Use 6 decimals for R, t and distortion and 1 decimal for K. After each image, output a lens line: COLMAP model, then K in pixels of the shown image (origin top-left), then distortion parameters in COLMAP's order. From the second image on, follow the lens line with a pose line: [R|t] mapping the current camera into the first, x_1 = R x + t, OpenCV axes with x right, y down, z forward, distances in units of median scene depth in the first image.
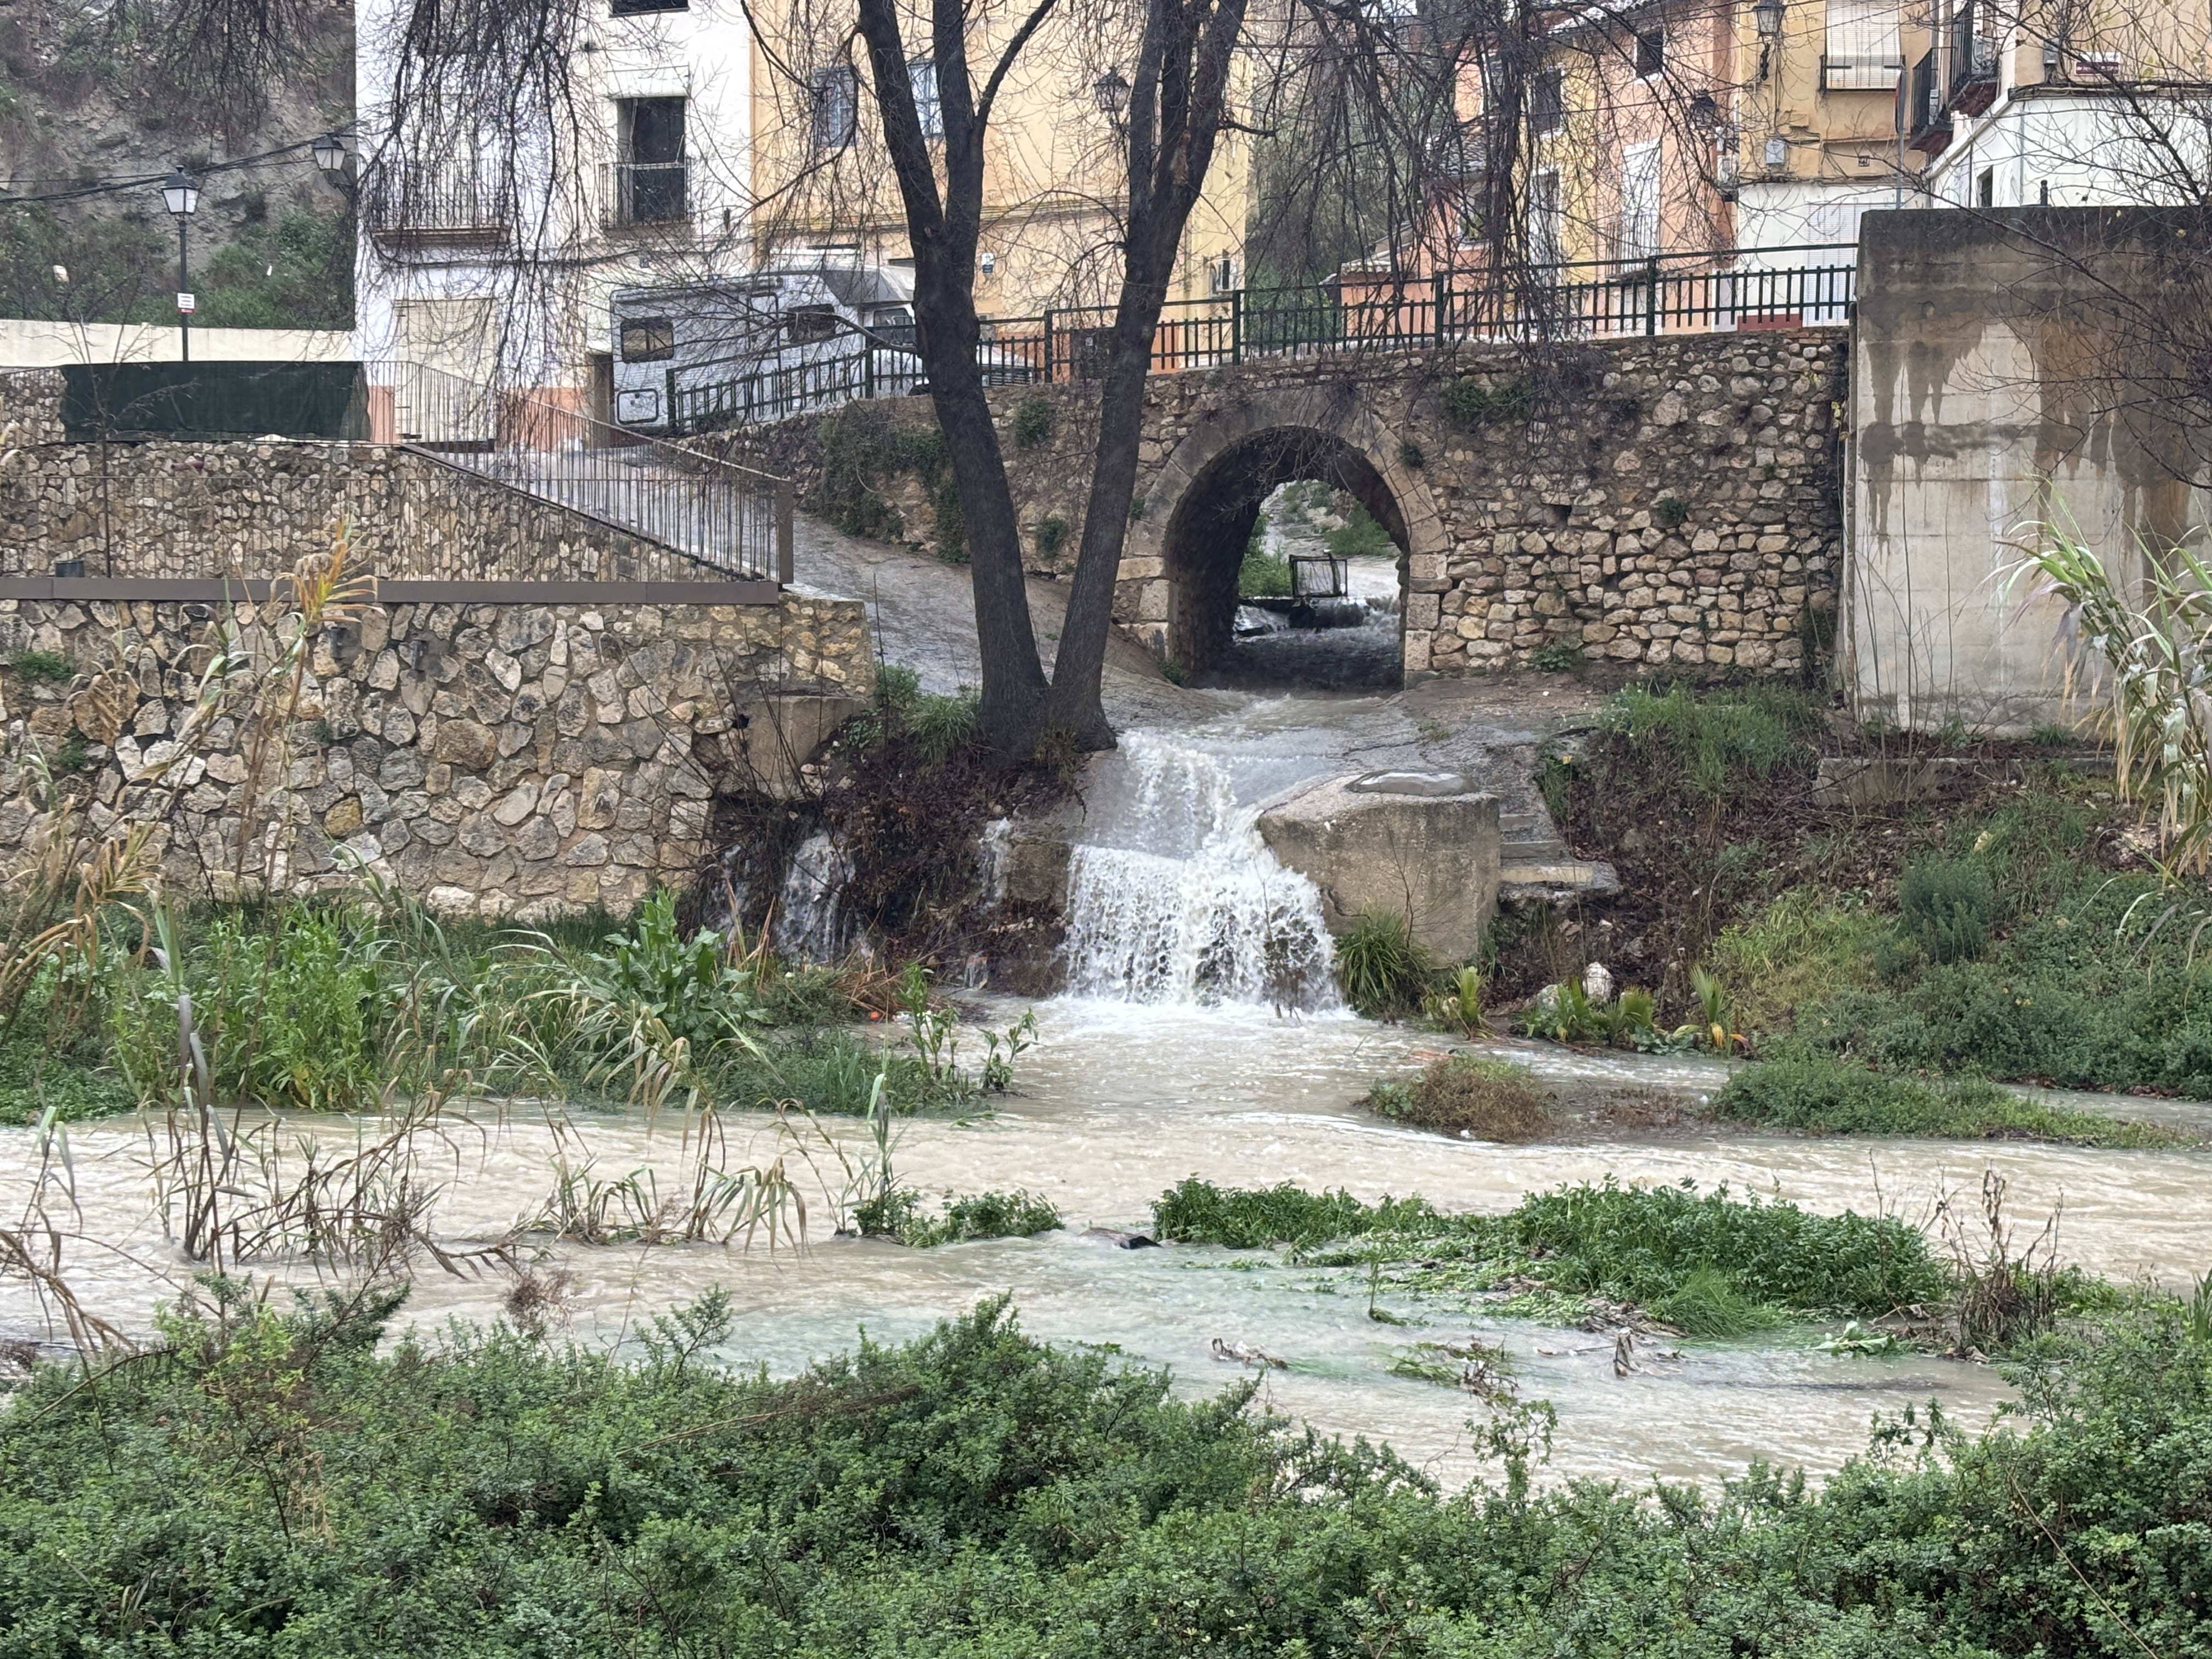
lens RADIAL K [[3833.9, 0, 1105.1], [0, 3833.9, 831.2], [0, 0, 1]] dist [0.065999, 0.000000]
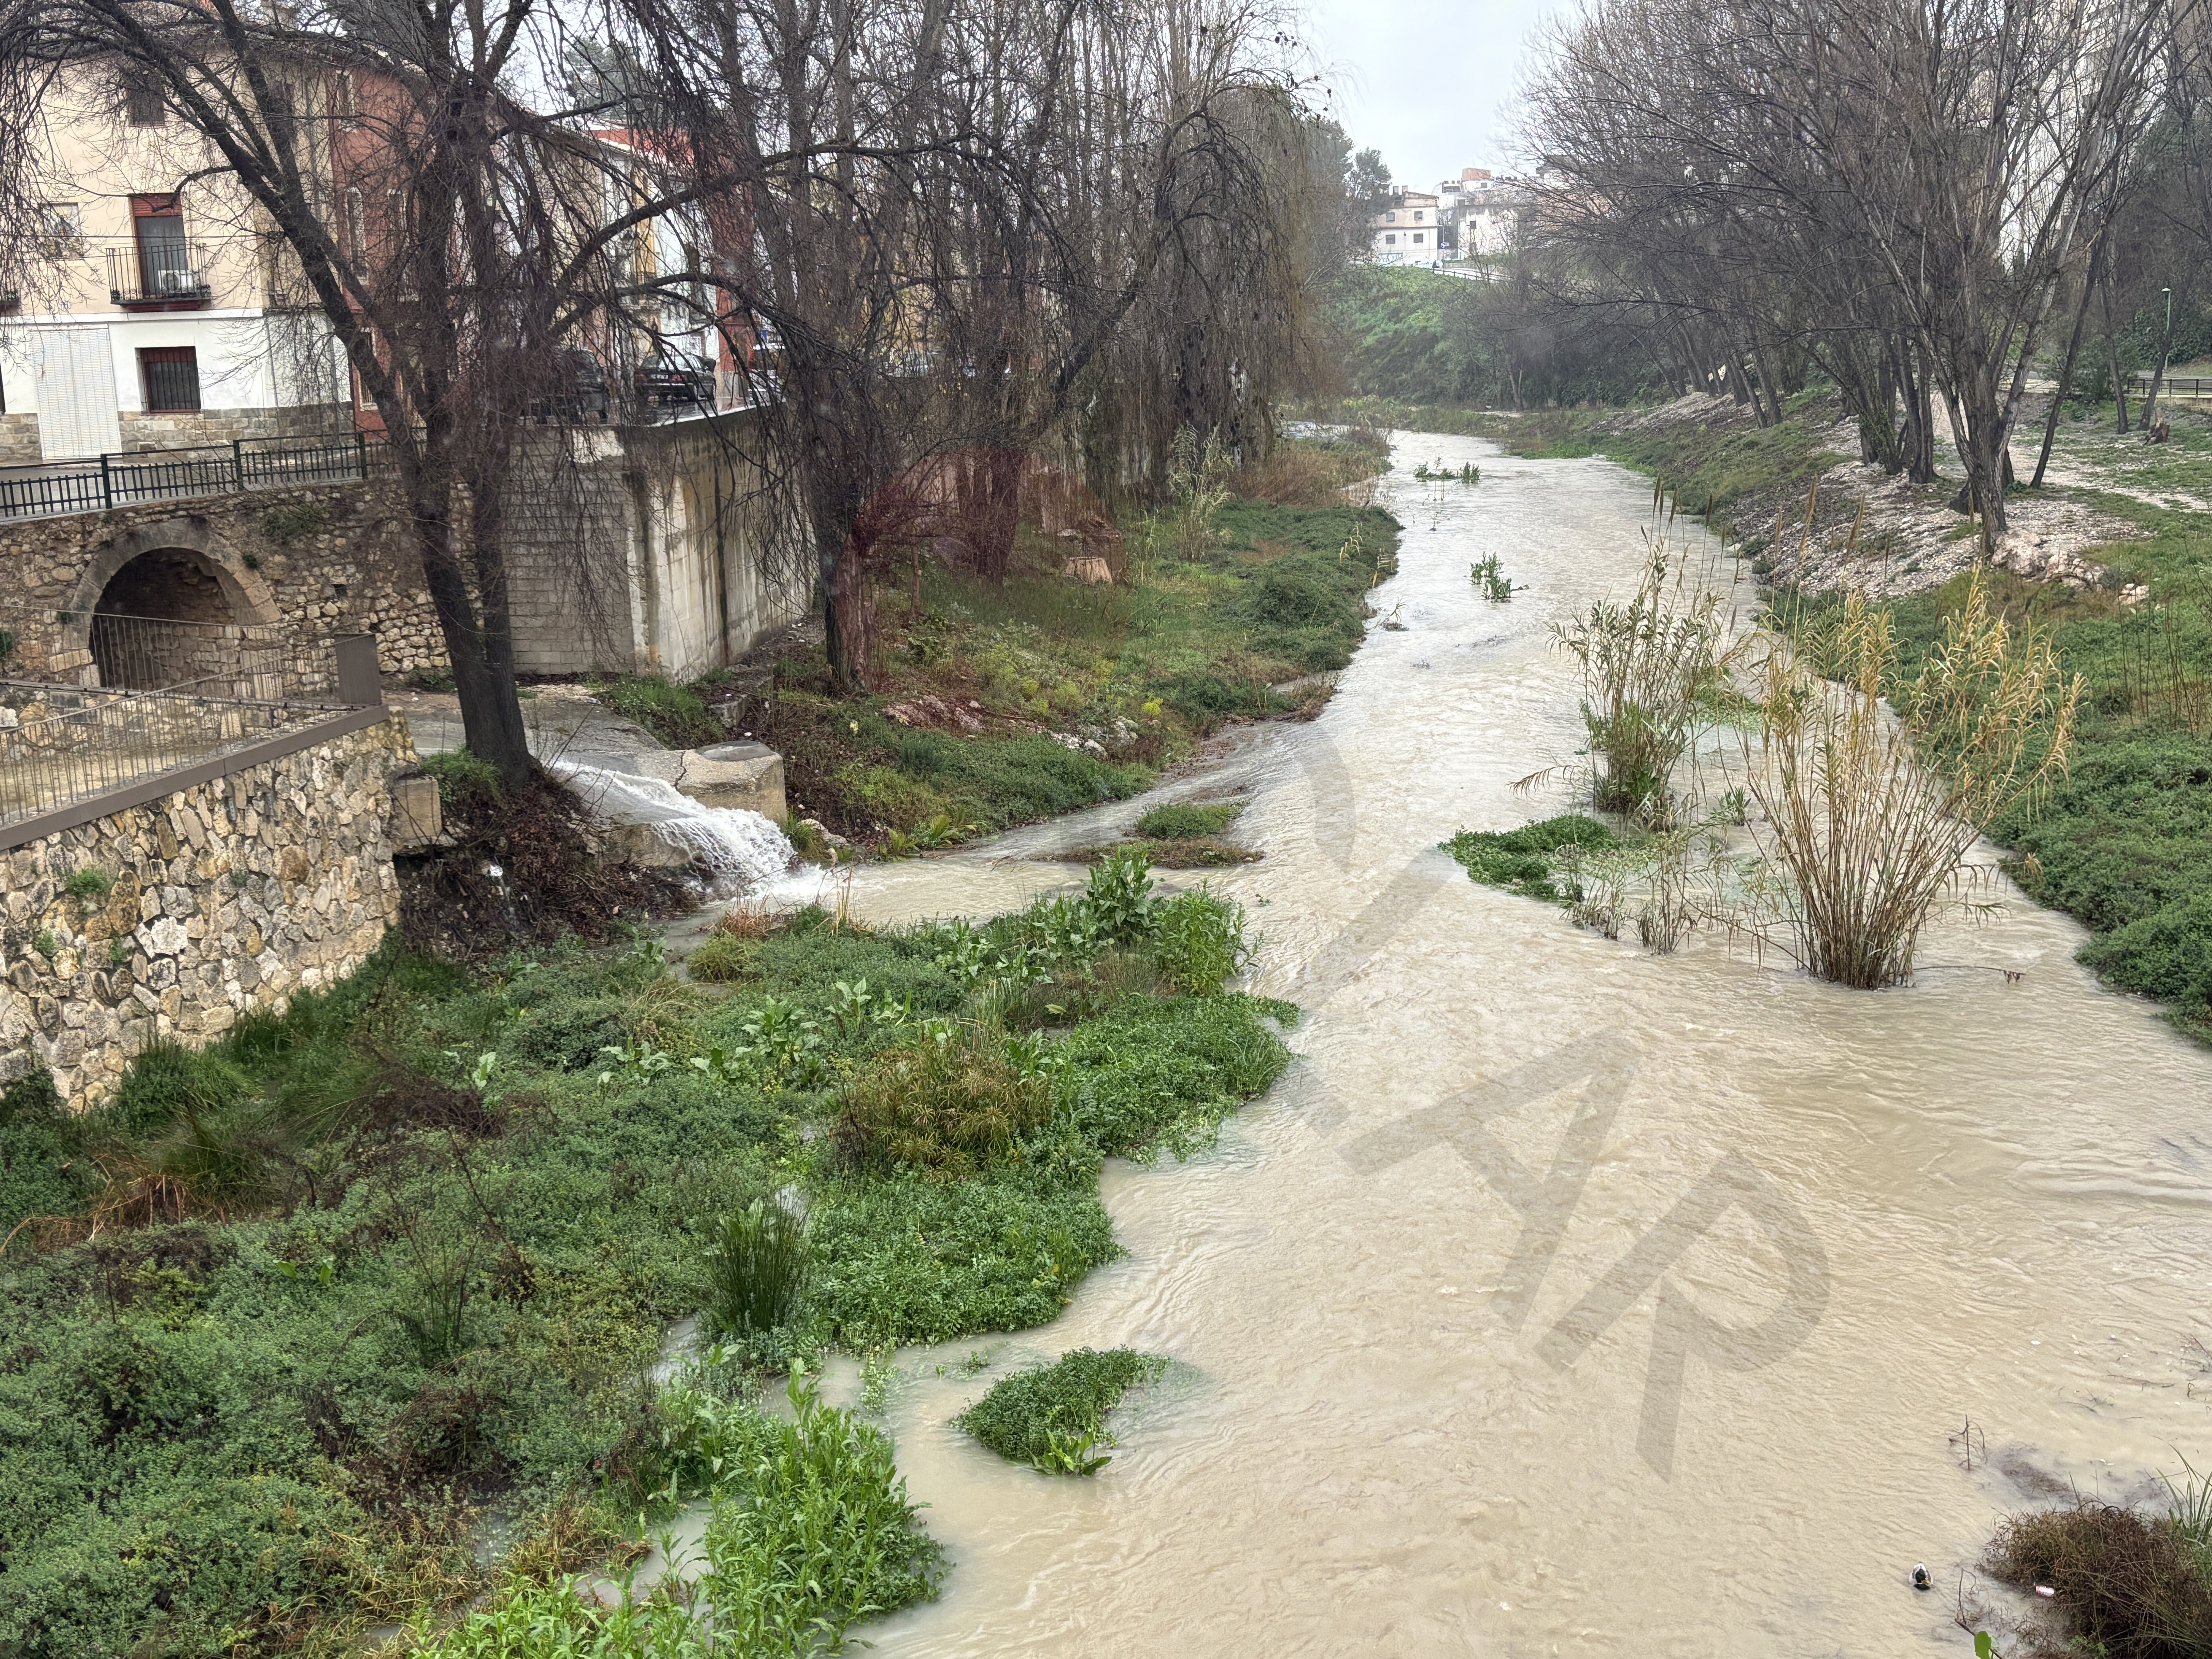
lens RADIAL K [[2372.2, 0, 1105.7], [0, 2372.2, 827.9], [0, 0, 1]] dist [-0.108967, 0.000000]
pose [[0.041307, -0.207028, 0.977463, -0.861251], [0.068825, 0.976563, 0.203929, -0.164363], [-0.996773, 0.058850, 0.054588, 0.628533]]
